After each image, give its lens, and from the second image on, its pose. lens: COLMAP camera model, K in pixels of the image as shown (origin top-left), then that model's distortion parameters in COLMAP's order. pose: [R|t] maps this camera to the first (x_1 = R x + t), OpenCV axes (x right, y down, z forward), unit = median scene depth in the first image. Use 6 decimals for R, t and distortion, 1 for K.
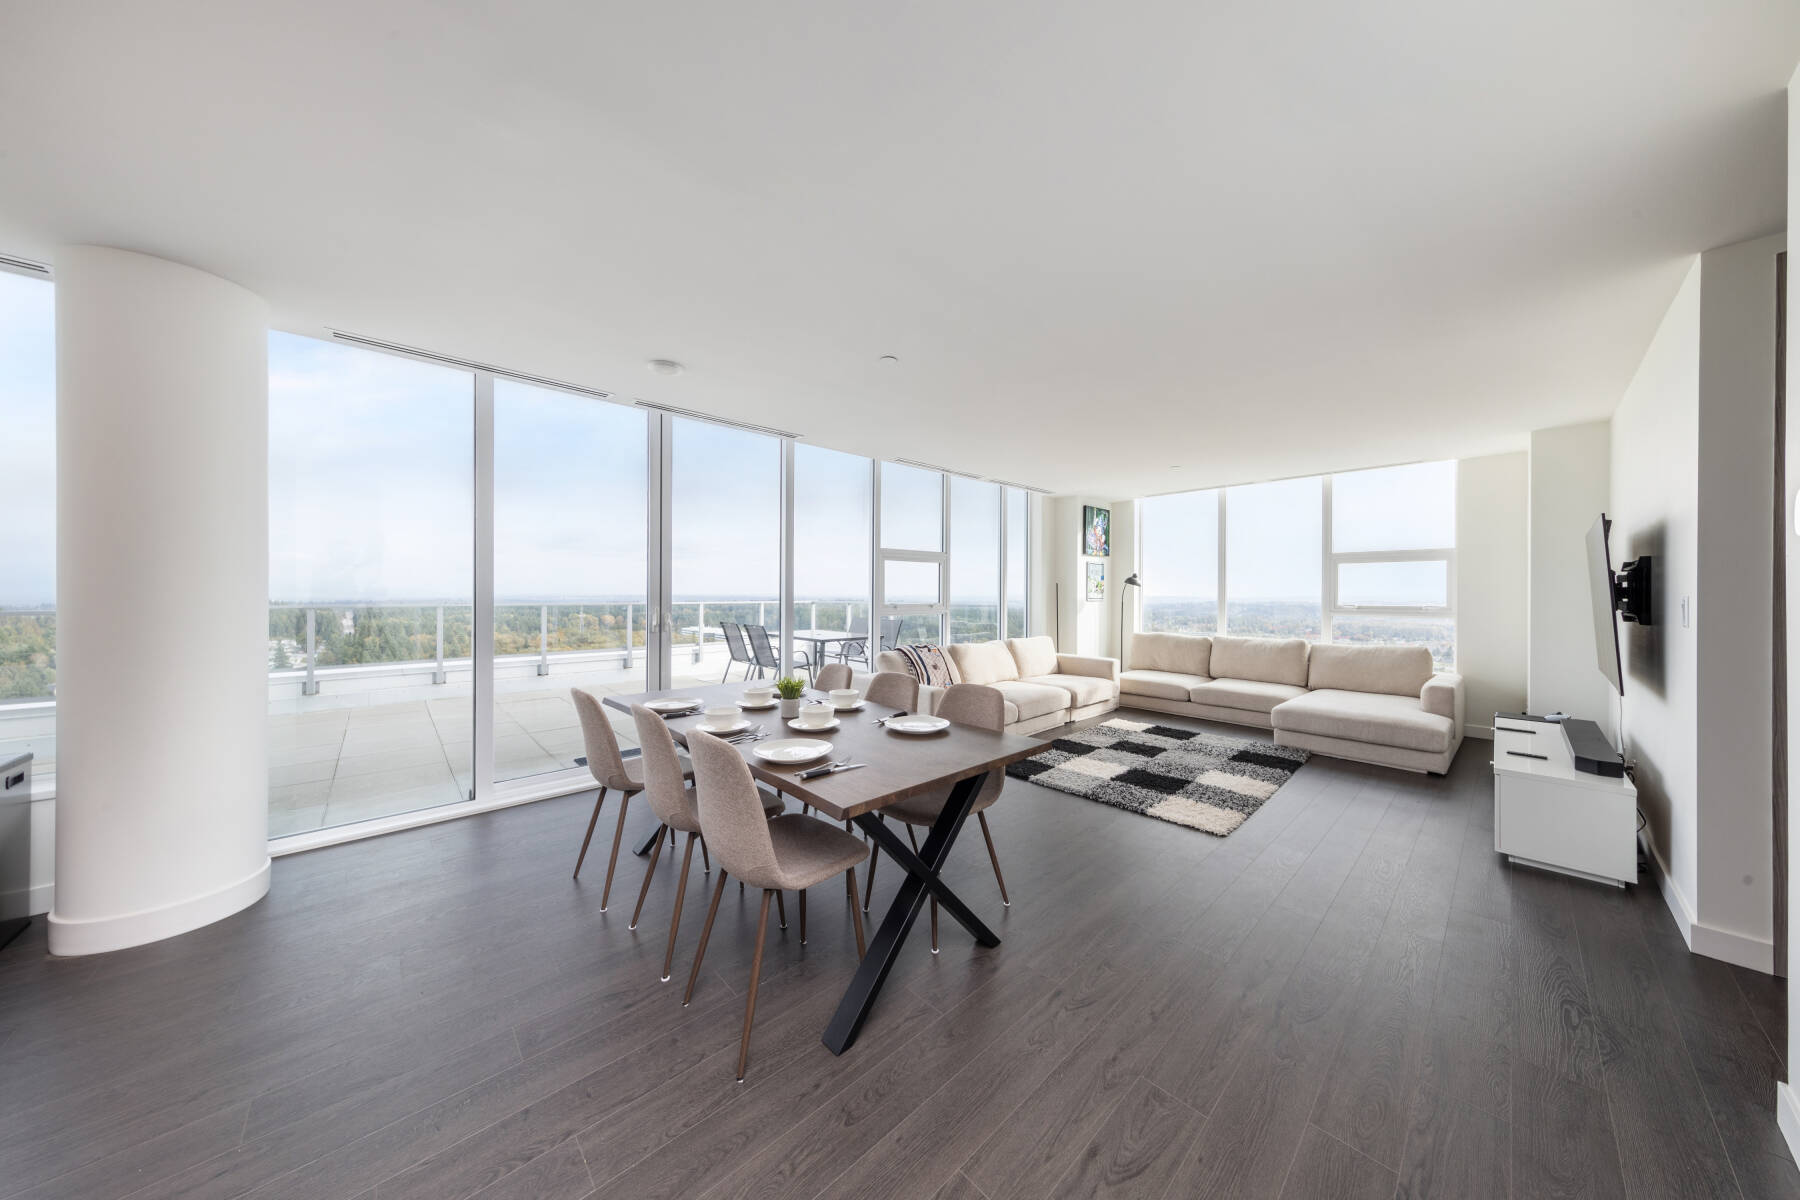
lens RADIAL K [[553.0, 0, 904.1], [0, 553.0, 596.6], [0, 0, 1]] dist [0.004879, -0.000146]
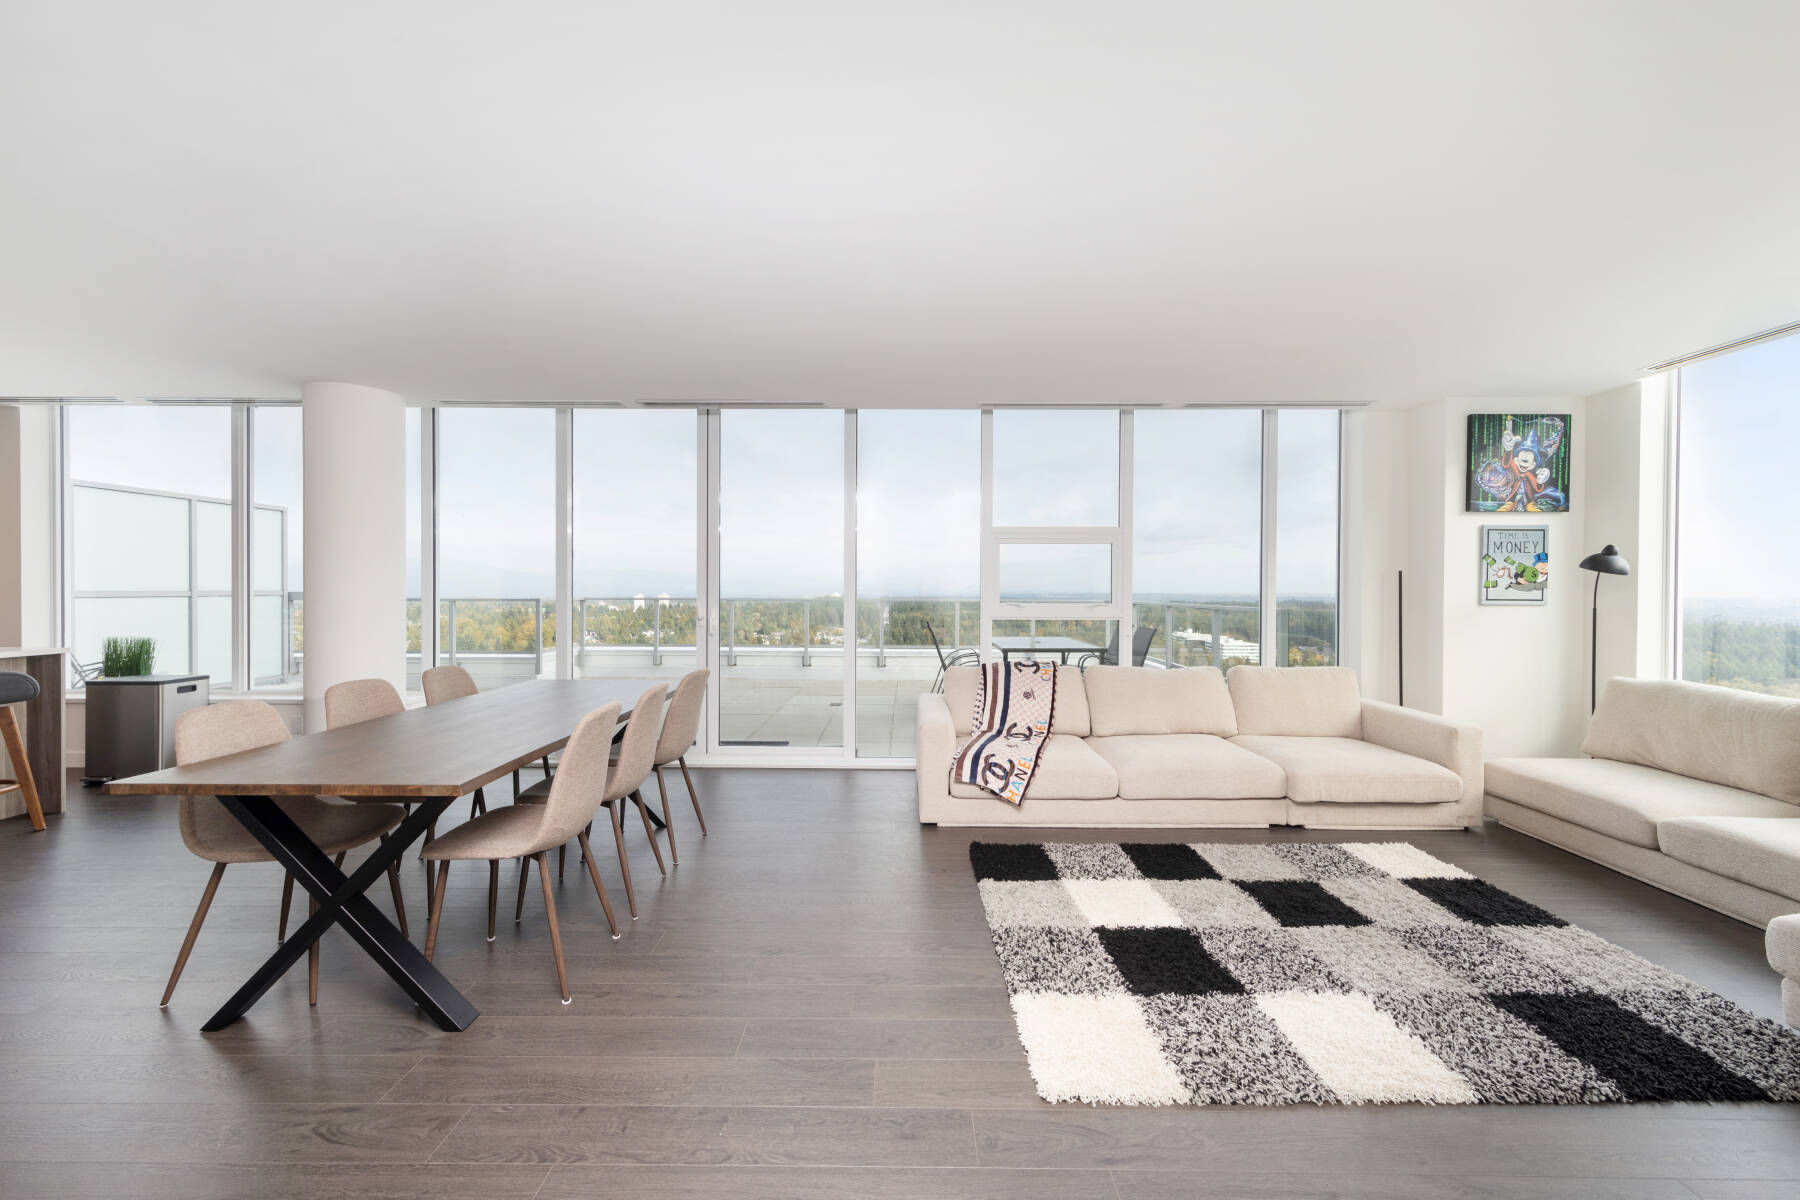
lens RADIAL K [[653.3, 0, 906.6], [0, 653.3, 599.6], [0, 0, 1]] dist [0.002575, 0.000104]
pose [[0.731441, 0.010805, -0.681820, 0.630053], [-0.006399, 0.999939, 0.008982, 0.002276], [0.681875, -0.002207, 0.731465, 0.377840]]
